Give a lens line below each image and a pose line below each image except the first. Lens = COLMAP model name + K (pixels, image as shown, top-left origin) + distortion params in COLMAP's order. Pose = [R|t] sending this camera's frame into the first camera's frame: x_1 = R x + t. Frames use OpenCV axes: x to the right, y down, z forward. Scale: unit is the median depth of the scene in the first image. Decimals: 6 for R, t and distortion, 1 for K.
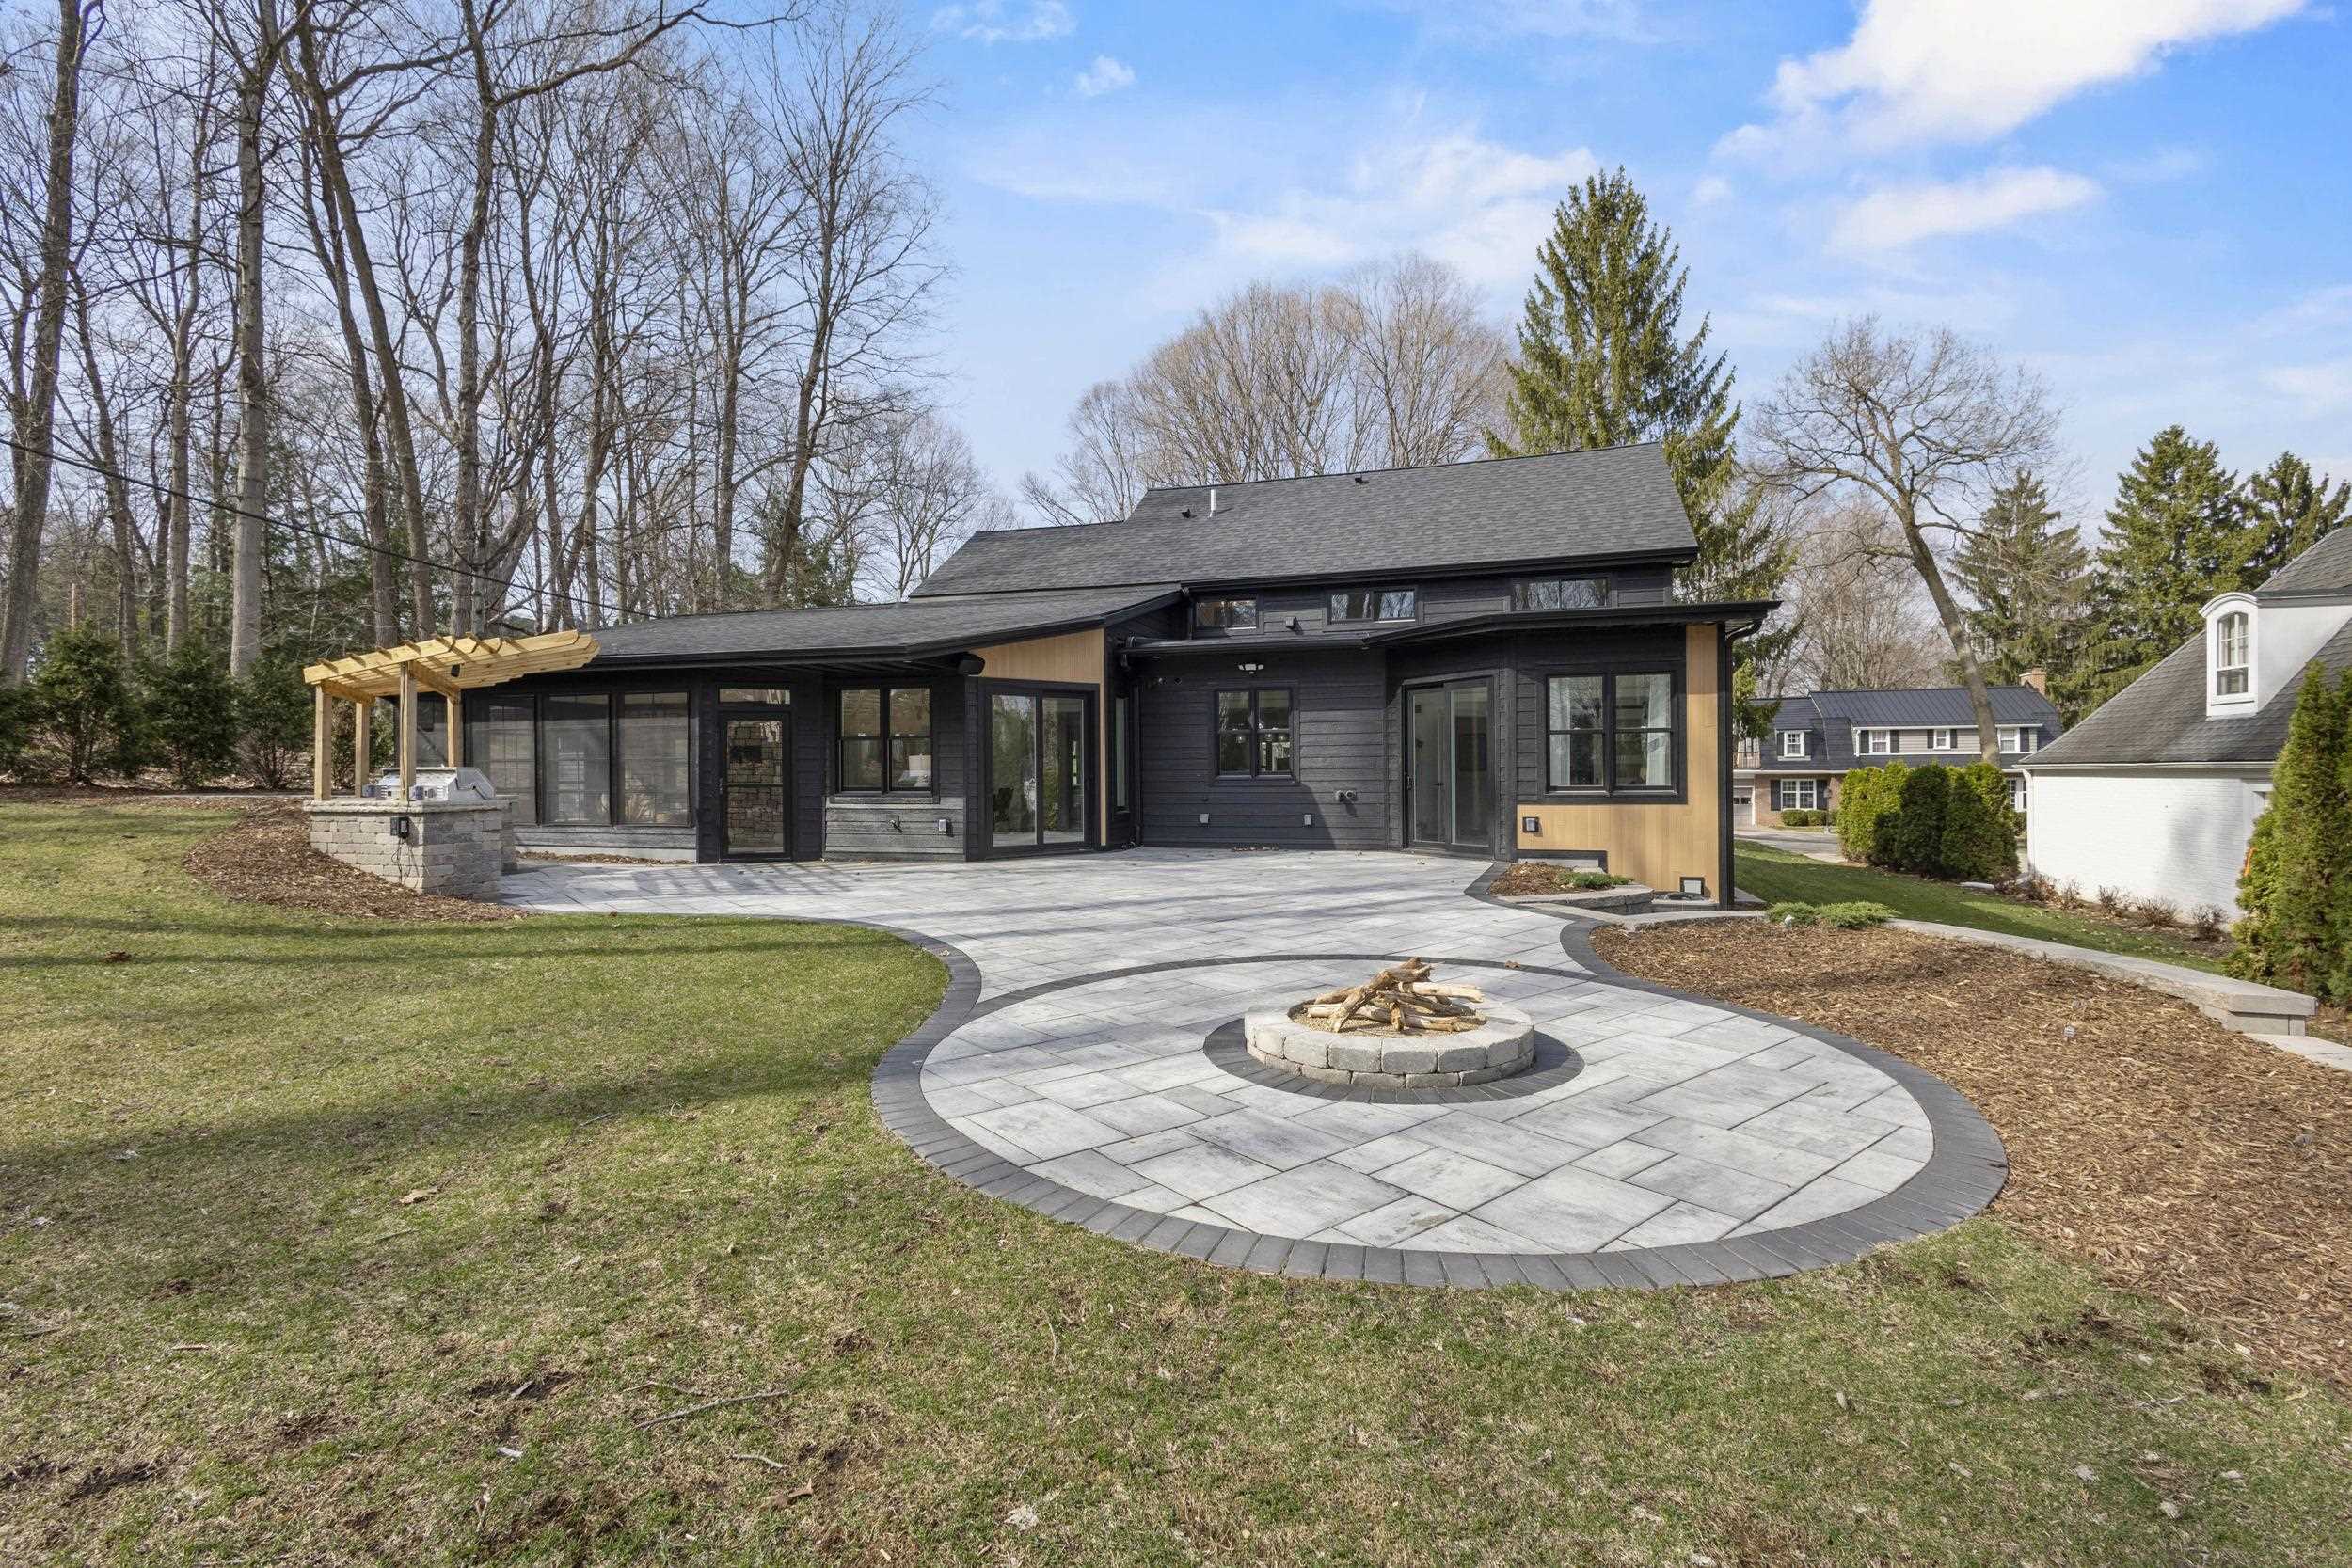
lens RADIAL K [[1068.2, 0, 1176.0], [0, 1068.2, 784.0], [0, 0, 1]] dist [0.008183, 0.000303]
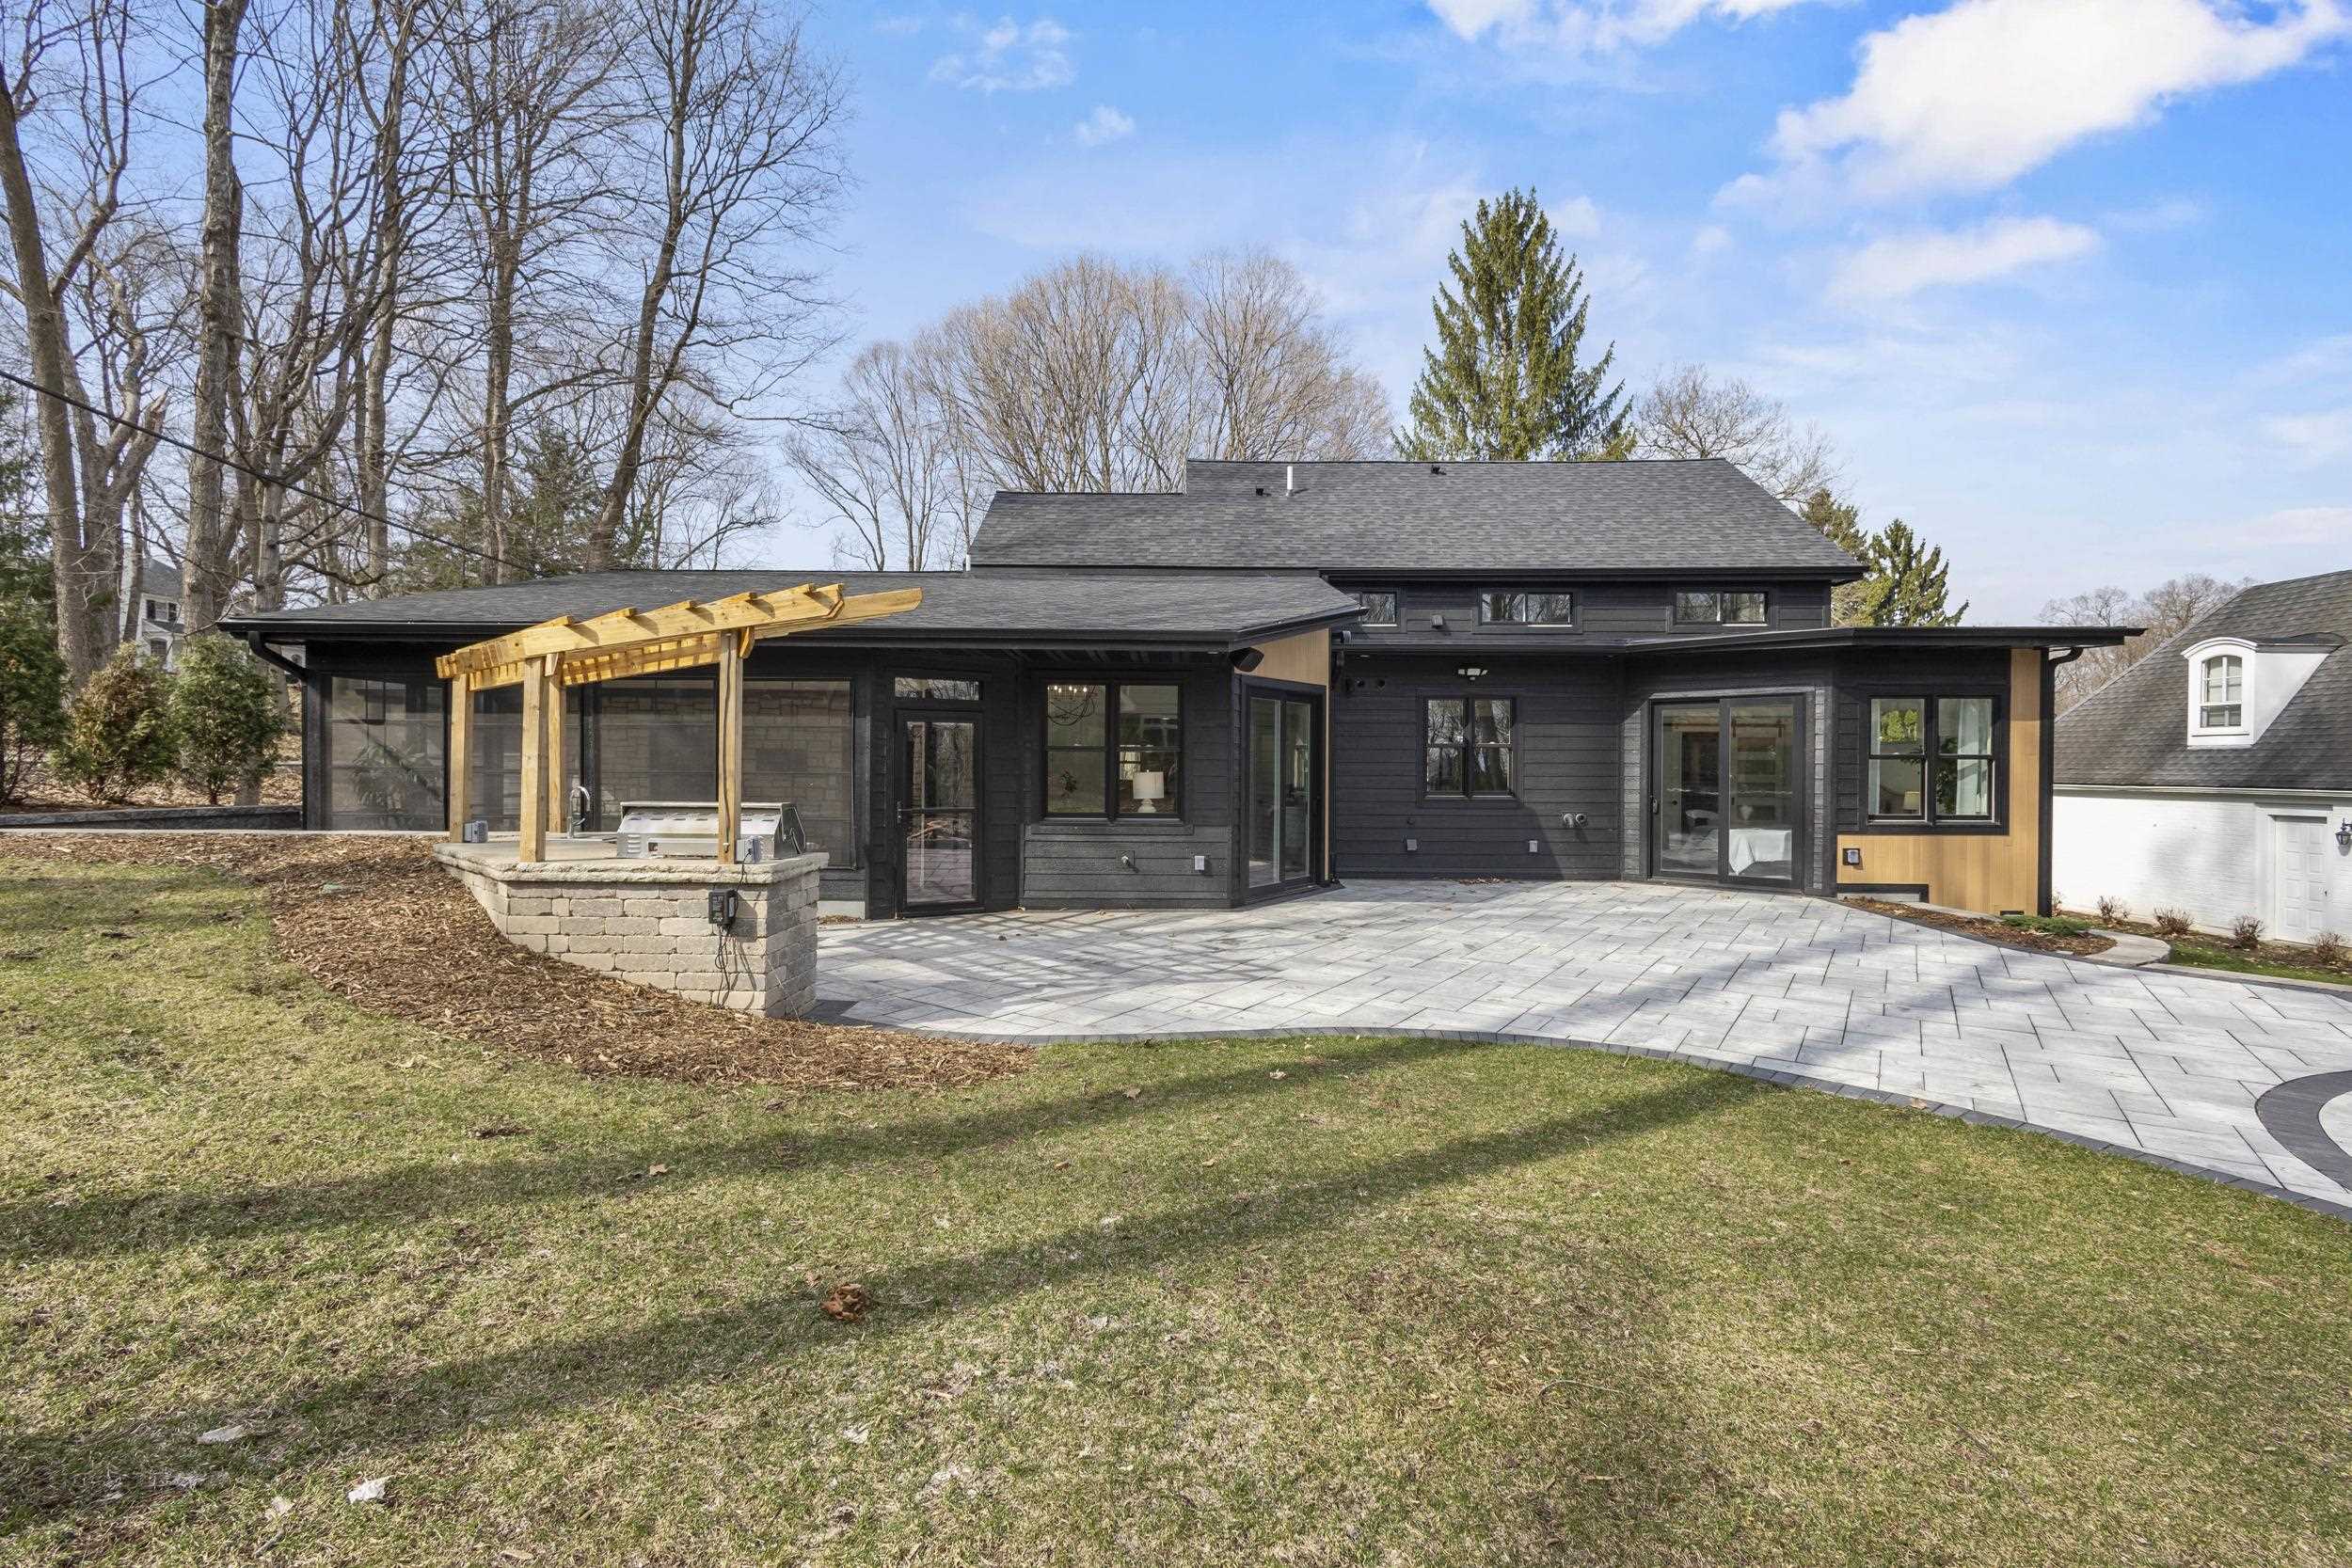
lens RADIAL K [[1068.2, 0, 1176.0], [0, 1068.2, 784.0], [0, 0, 1]] dist [0.008183, 0.000303]
pose [[0.959303, 0.006685, 0.282298, -0.414190], [-0.008678, 0.999945, 0.005809, -0.021249], [-0.282244, -0.008022, 0.959309, 0.233603]]
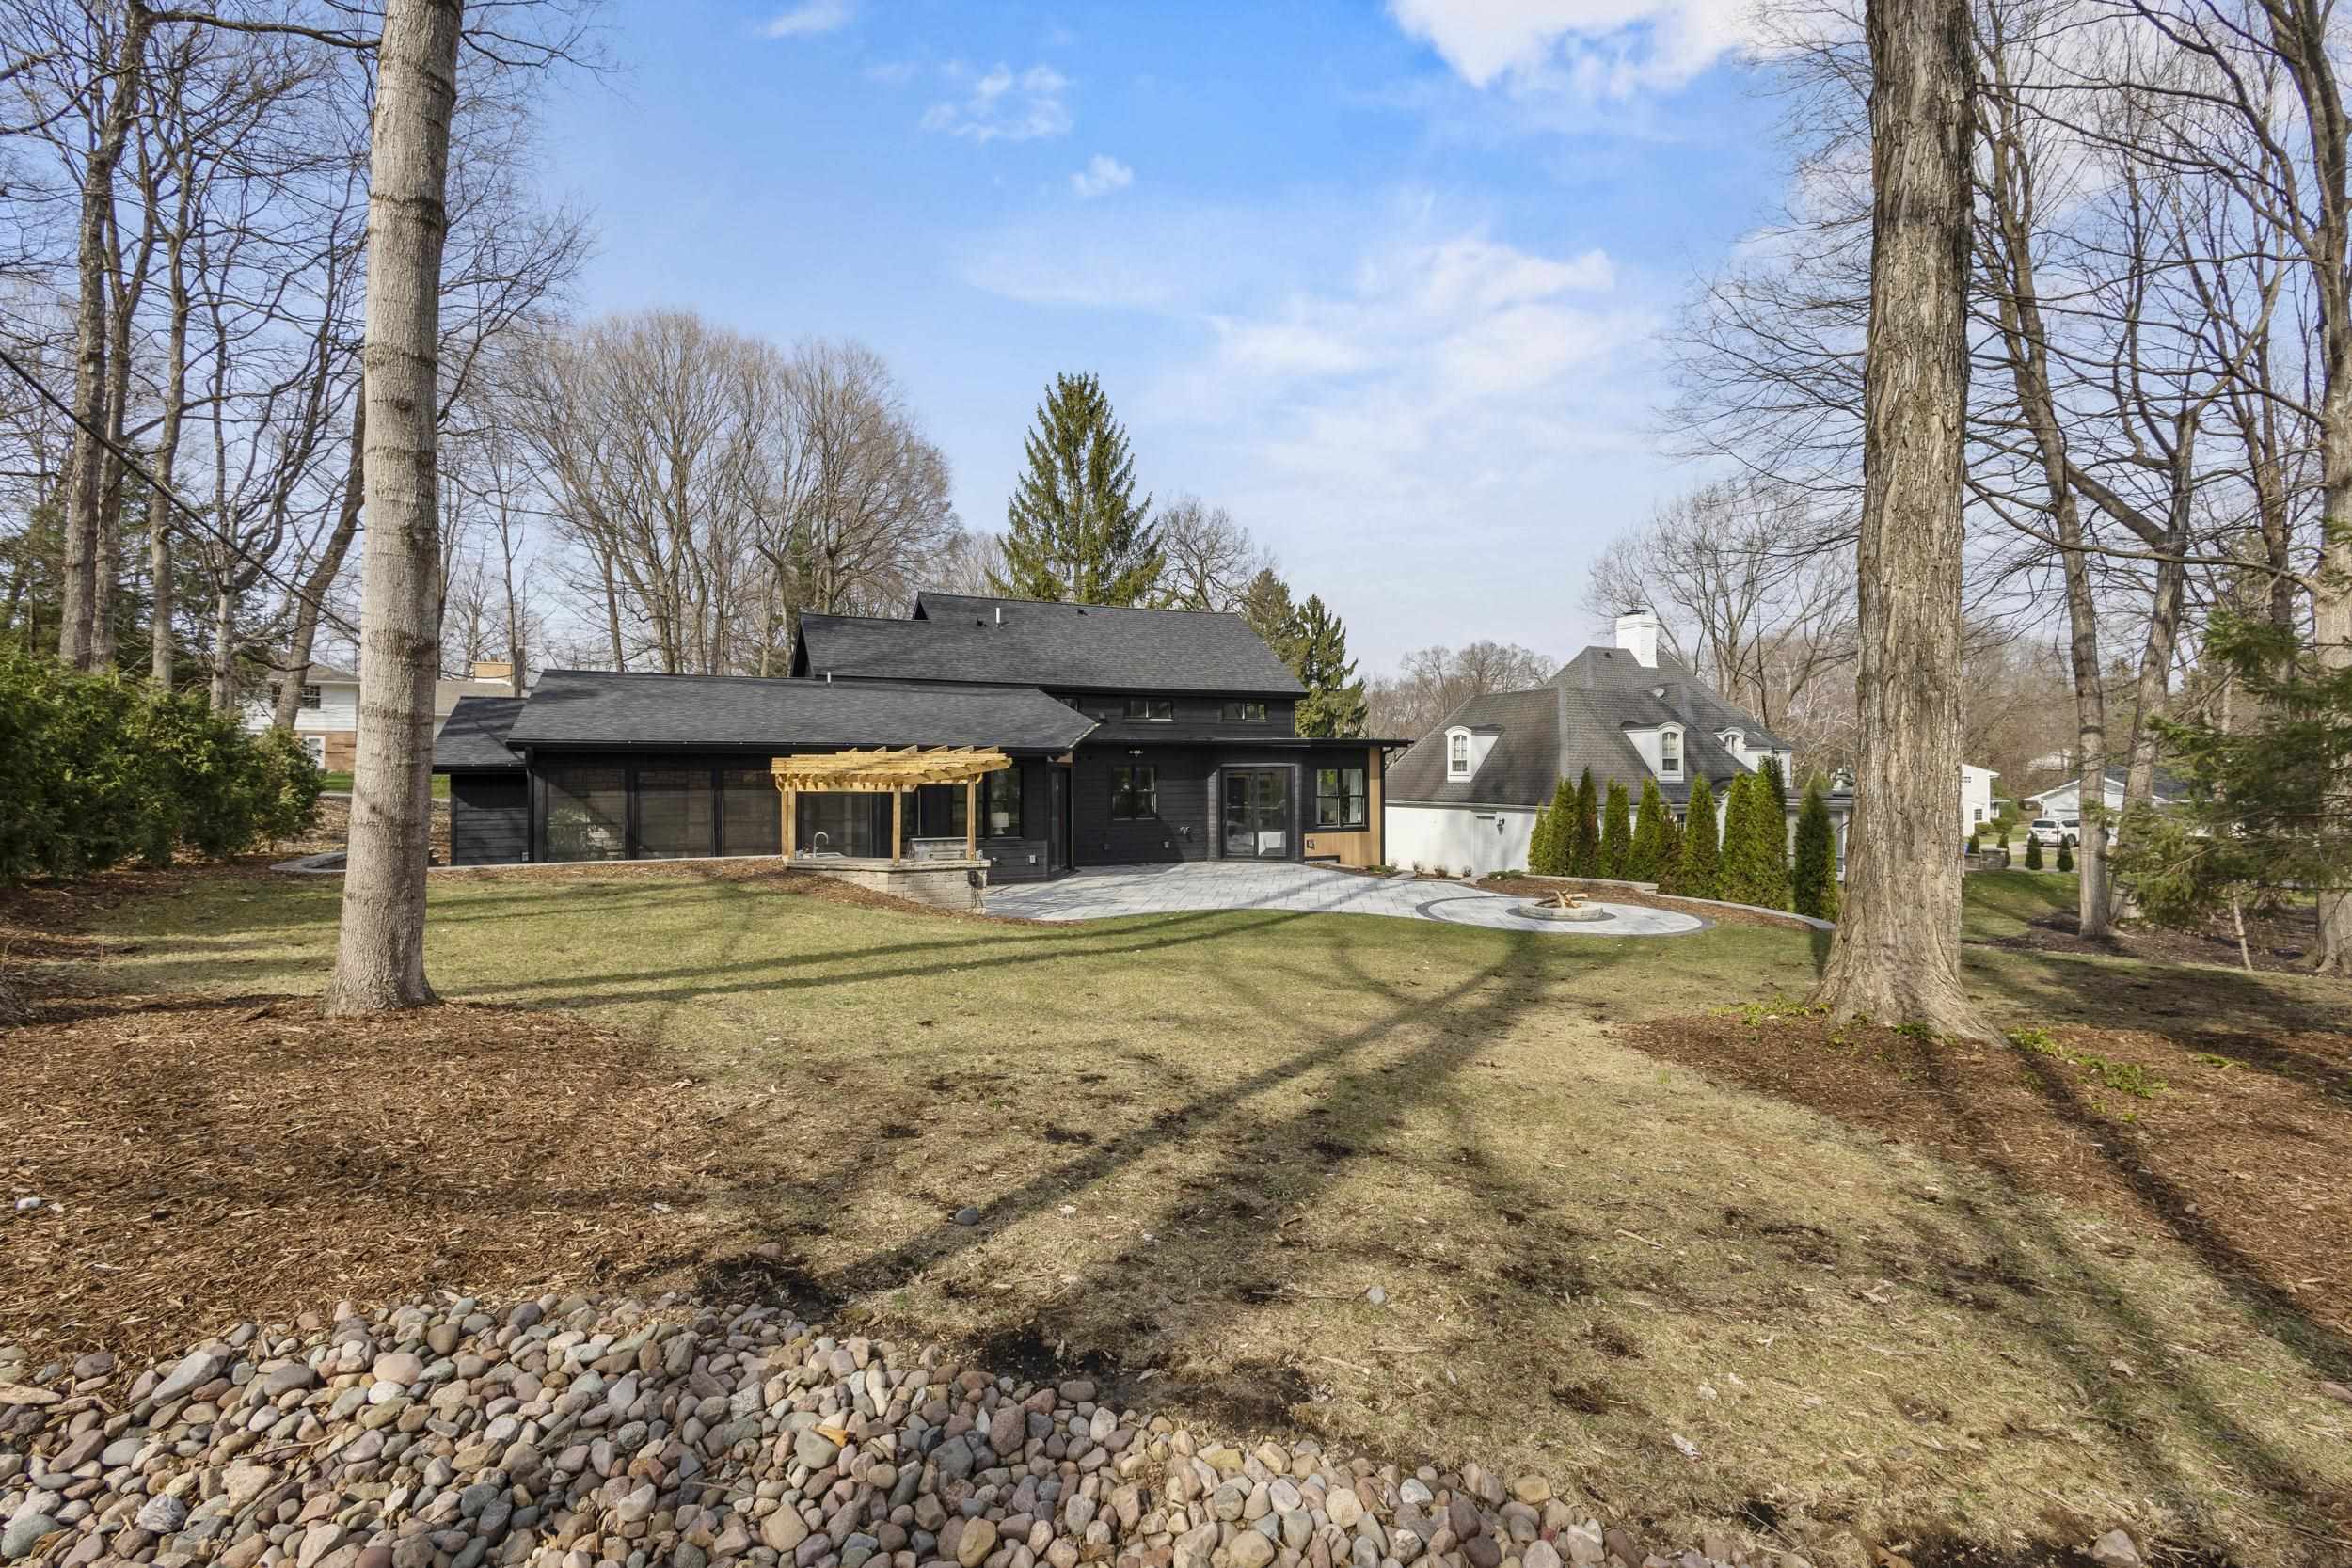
lens RADIAL K [[1068.2, 0, 1176.0], [0, 1068.2, 784.0], [0, 0, 1]] dist [0.008183, 0.000303]
pose [[0.731774, -0.002365, 0.681544, -1.004407], [0.004384, 0.999990, -0.001238, -0.059648], [-0.681534, 0.003894, 0.731777, -0.229297]]
